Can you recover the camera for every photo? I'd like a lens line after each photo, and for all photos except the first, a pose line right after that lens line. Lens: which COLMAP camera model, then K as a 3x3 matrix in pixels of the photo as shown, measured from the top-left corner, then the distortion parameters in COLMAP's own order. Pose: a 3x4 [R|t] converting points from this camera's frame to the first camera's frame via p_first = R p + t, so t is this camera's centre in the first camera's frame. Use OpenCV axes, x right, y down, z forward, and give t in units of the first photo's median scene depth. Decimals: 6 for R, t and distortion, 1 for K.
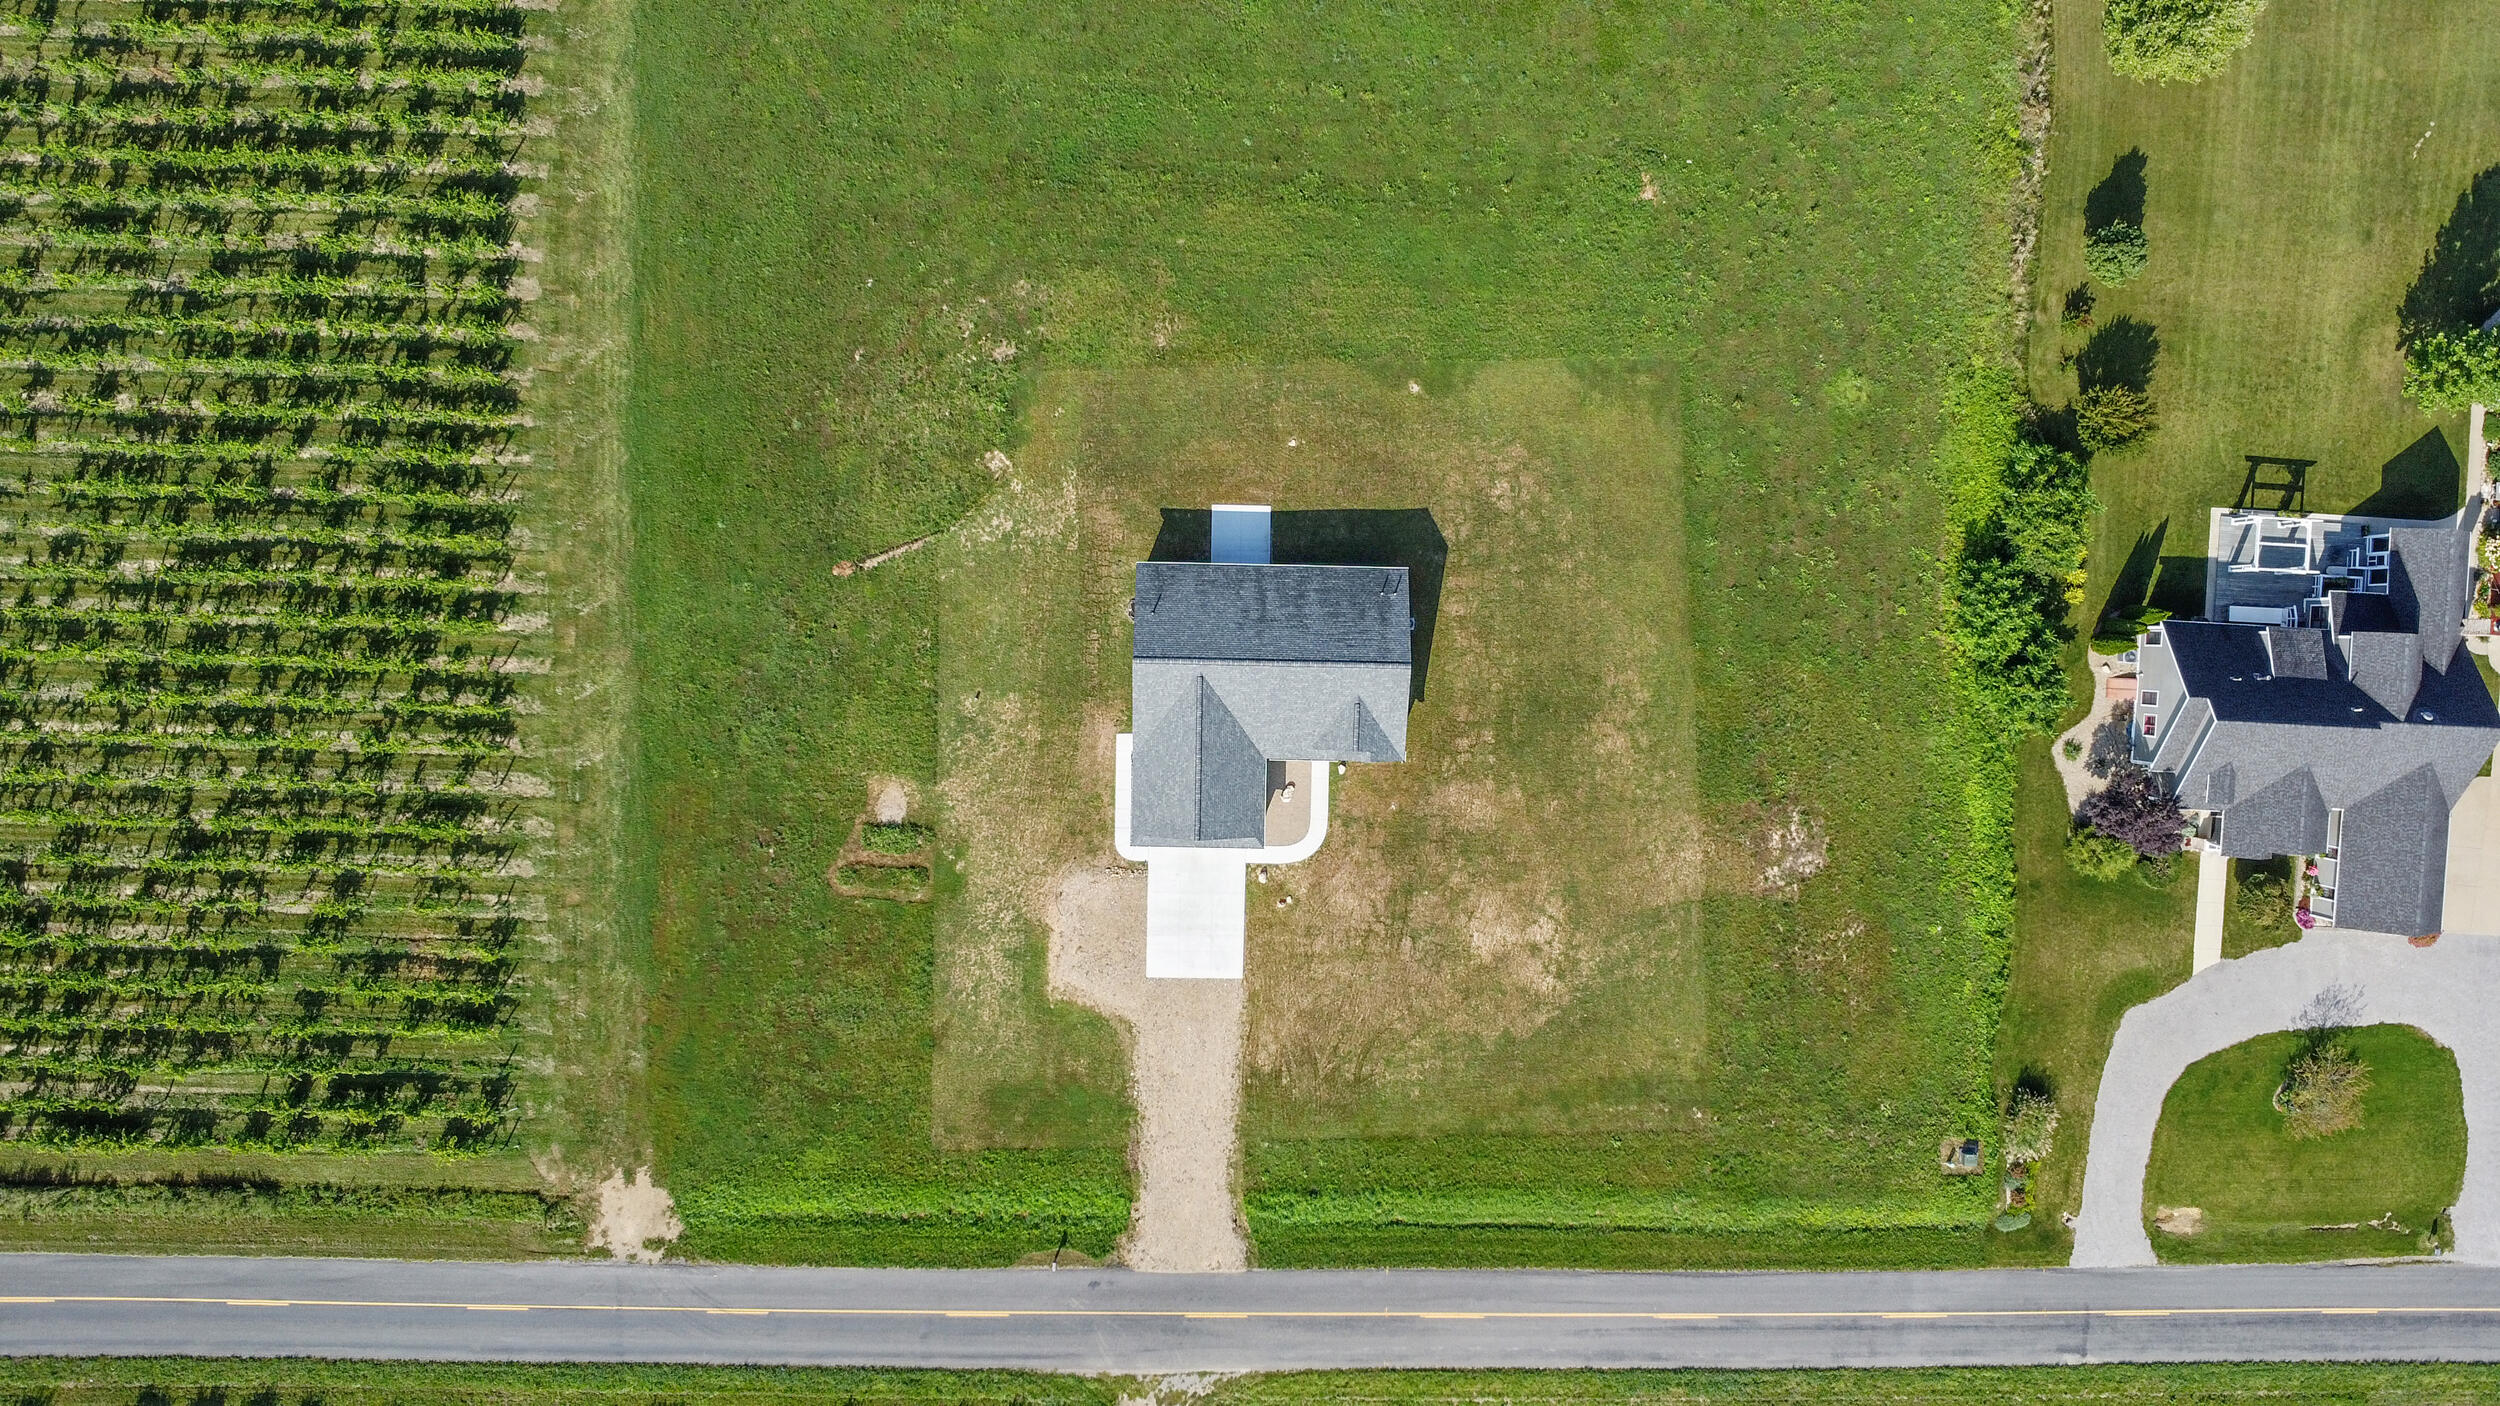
lens RADIAL K [[1816.2, 0, 1193.6], [0, 1816.2, 707.0], [0, 0, 1]] dist [-0.013391, -0.044939]
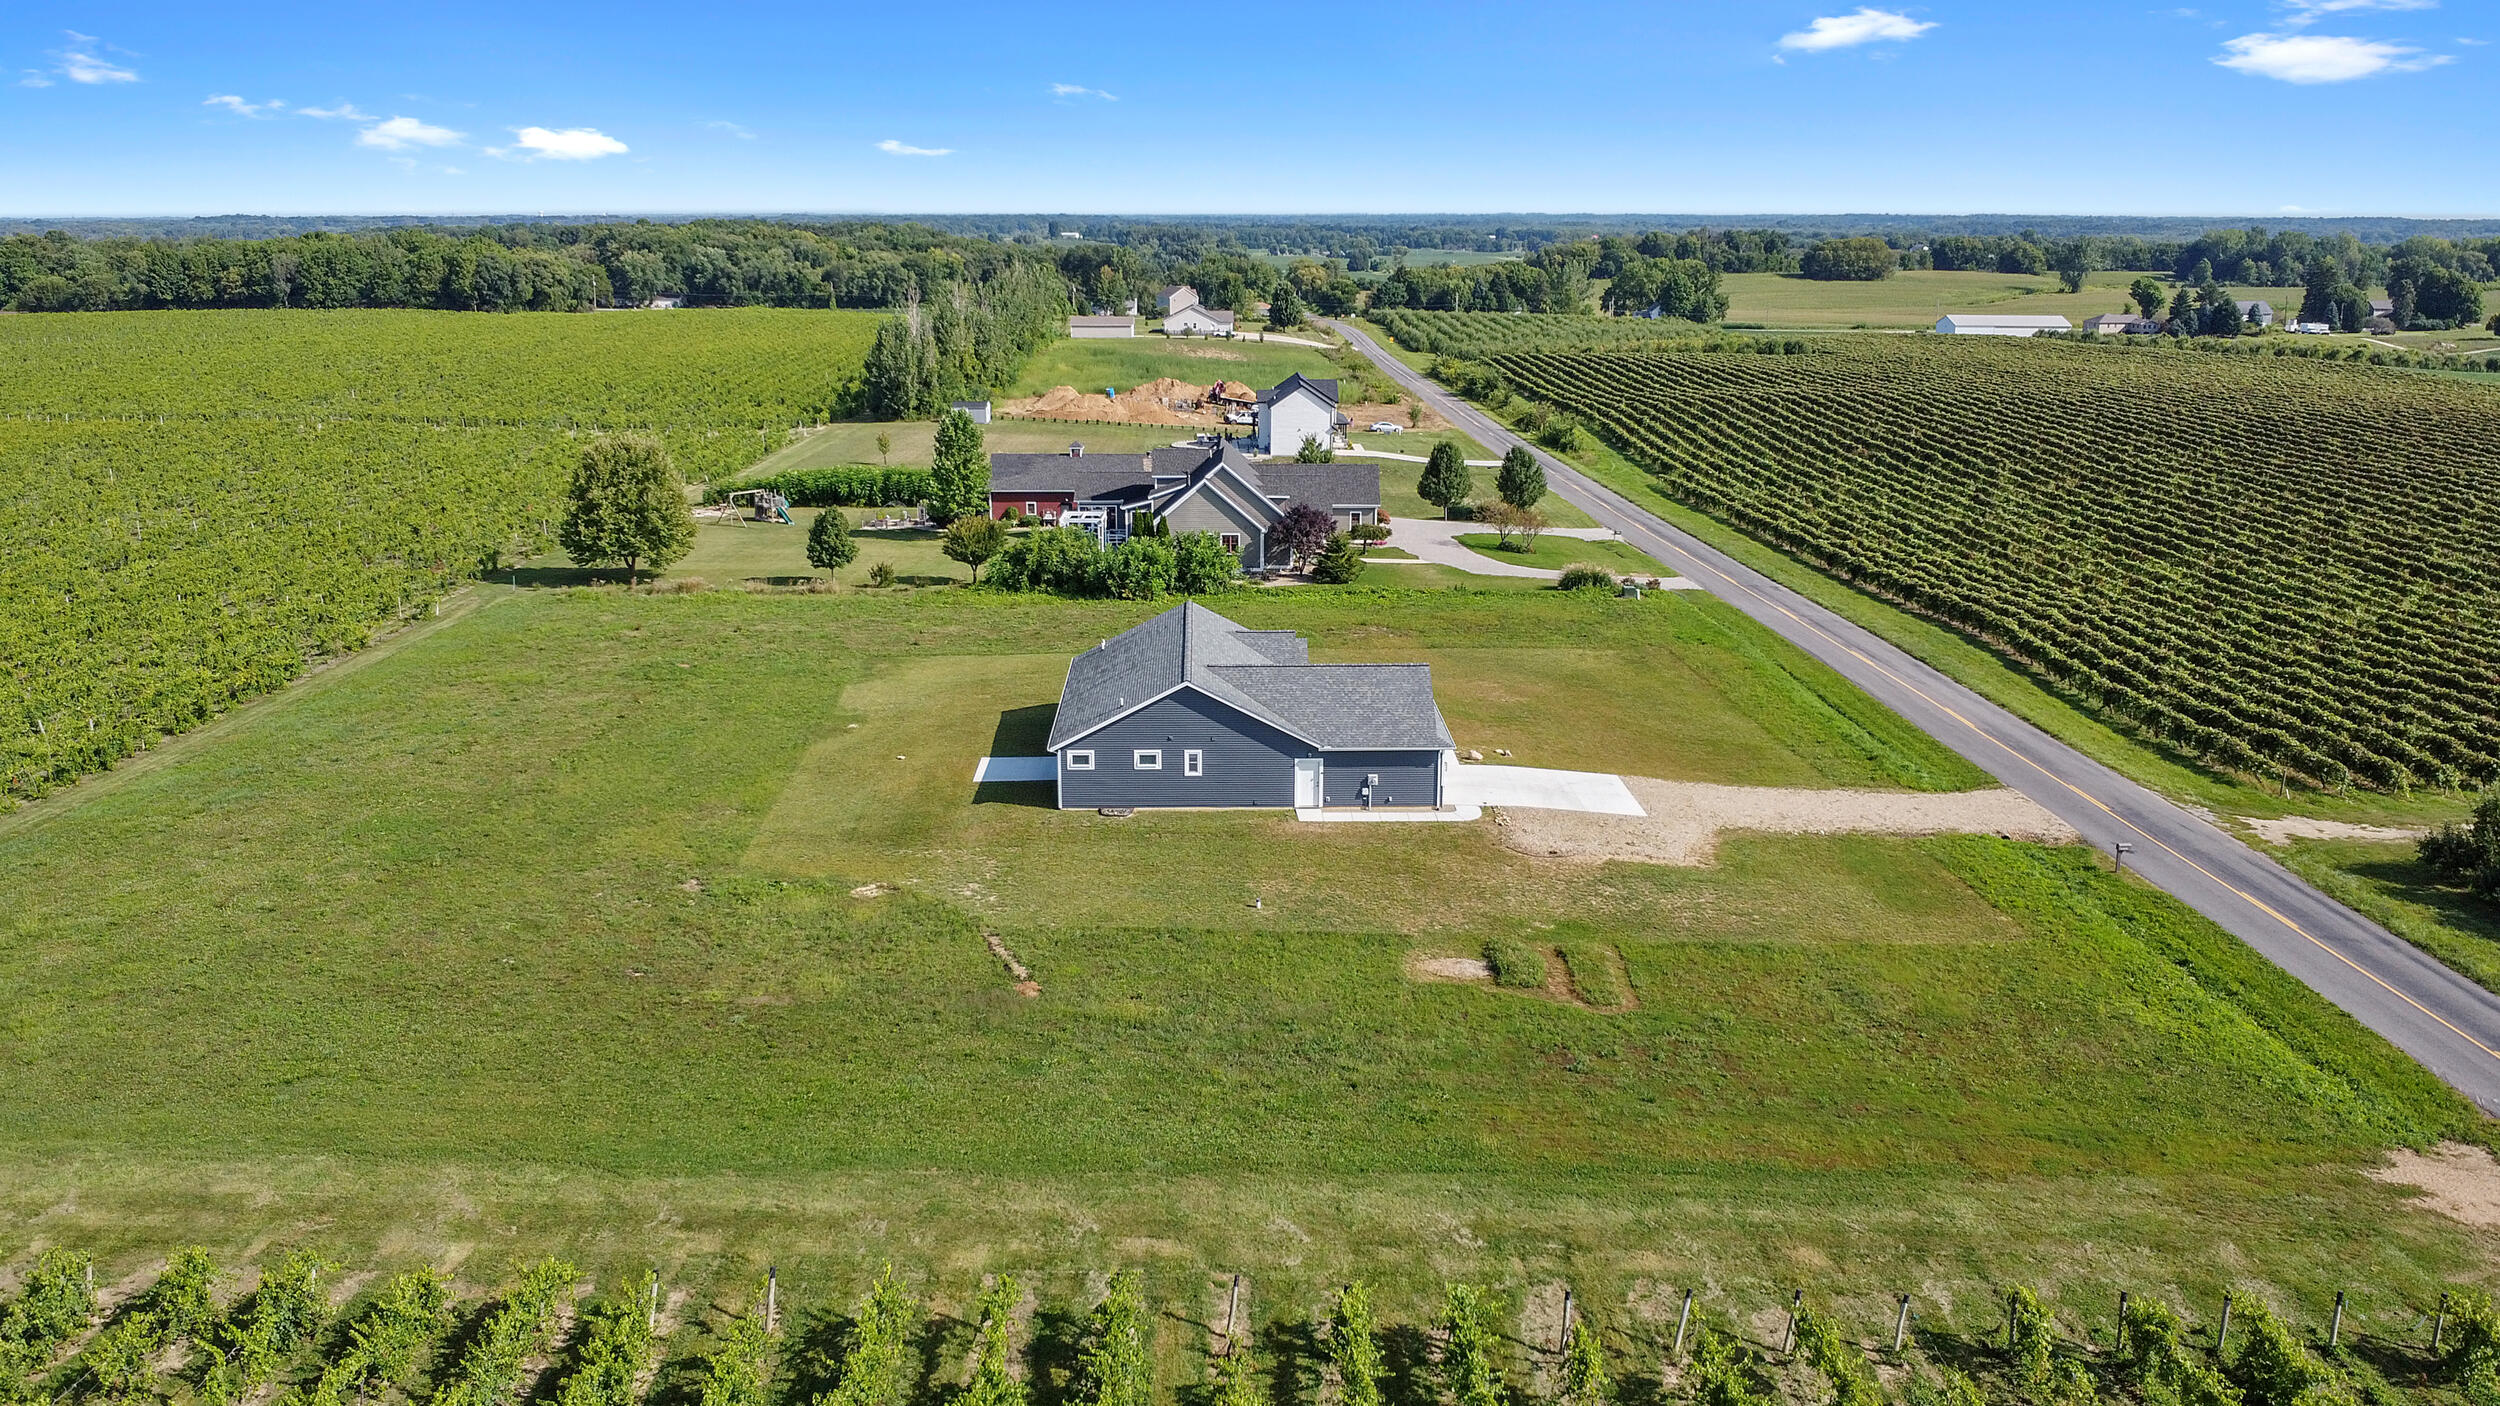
lens RADIAL K [[1904.8, 0, 1249.6], [0, 1904.8, 610.6], [0, 0, 1]] dist [-0.009263, -0.052933]
pose [[-0.045769, -0.210463, 0.976530, -0.706132], [0.998431, -0.041222, 0.037911, -0.027057], [0.032275, 0.976732, 0.212020, 0.761486]]
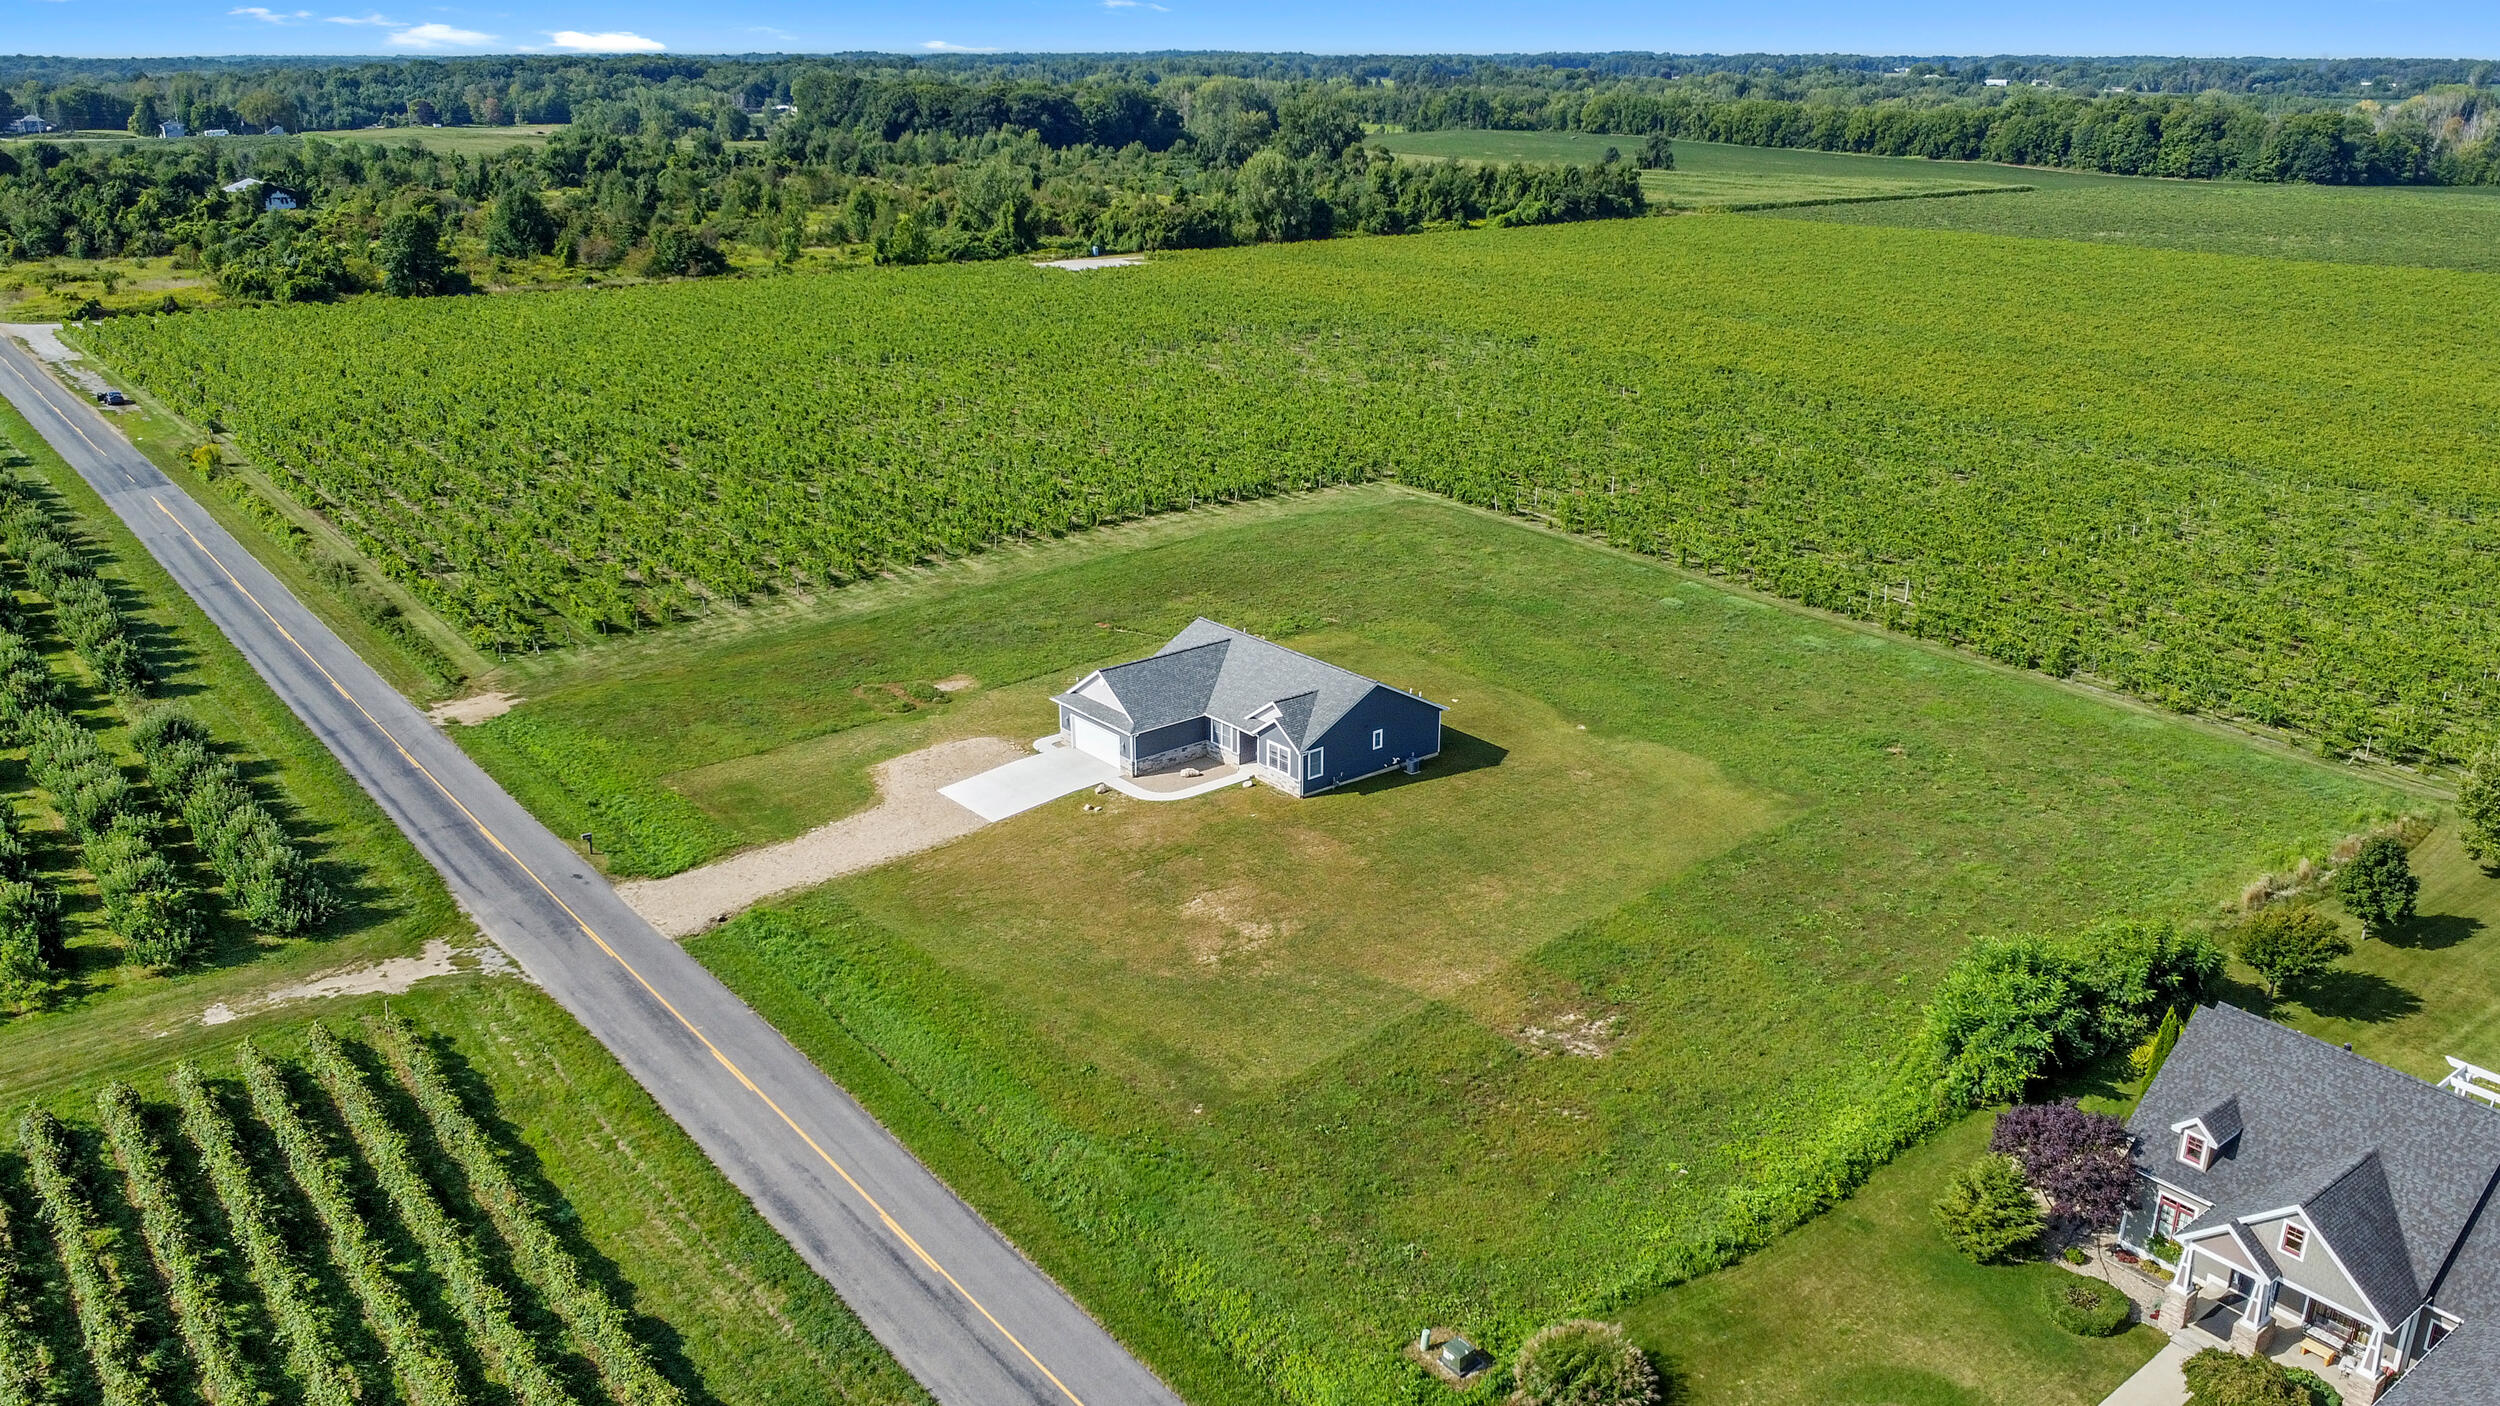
lens RADIAL K [[1832.7, 0, 1226.7], [0, 1832.7, 705.8], [0, 0, 1]] dist [0.018971, -0.047899]
pose [[0.639380, 0.253607, -0.725863, 0.725755], [-0.768521, 0.181518, -0.613536, 0.594364], [-0.023839, 0.950123, 0.310962, 0.664635]]
